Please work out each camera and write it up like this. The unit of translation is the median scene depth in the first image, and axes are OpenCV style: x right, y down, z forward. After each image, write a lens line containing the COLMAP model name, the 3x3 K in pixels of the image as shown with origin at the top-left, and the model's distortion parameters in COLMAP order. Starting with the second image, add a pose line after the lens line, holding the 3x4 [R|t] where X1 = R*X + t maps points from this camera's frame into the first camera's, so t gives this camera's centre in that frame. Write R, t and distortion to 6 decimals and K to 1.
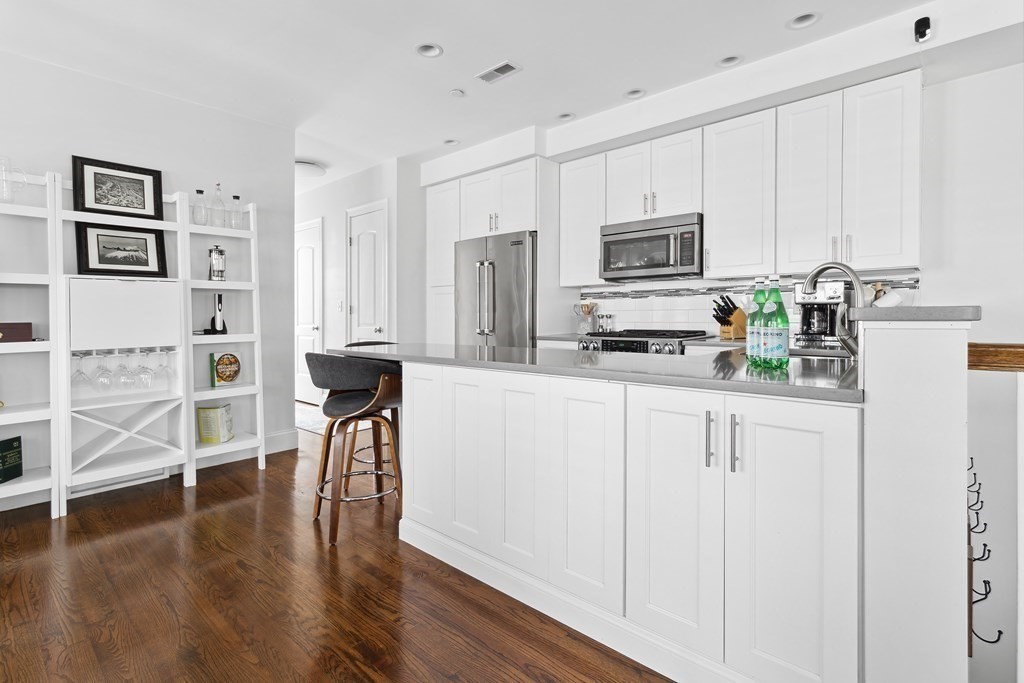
lens RADIAL K [[497.6, 0, 501.4], [0, 497.6, 314.6], [0, 0, 1]] dist [0.022130, 0.000397]
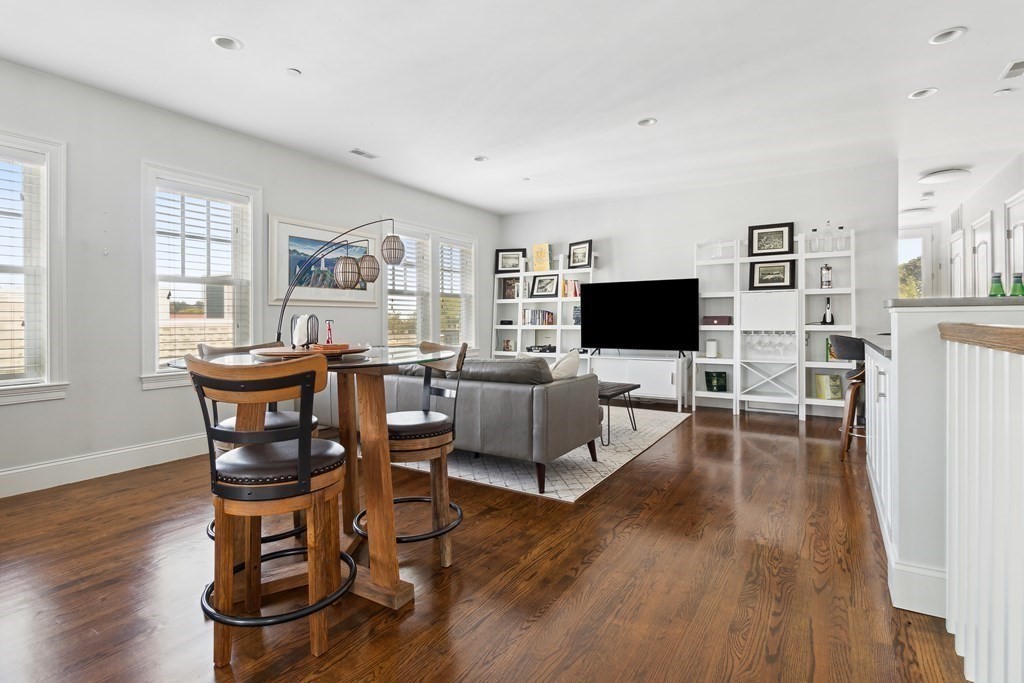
lens RADIAL K [[520.5, 0, 502.2], [0, 520.5, 320.7], [0, 0, 1]] dist [0.007943, -0.000375]
pose [[0.192796, 0.007354, -0.981211, 0.776212], [0.001636, 0.999968, 0.007815, 0.013888], [0.981237, -0.003112, 0.192778, -0.231398]]
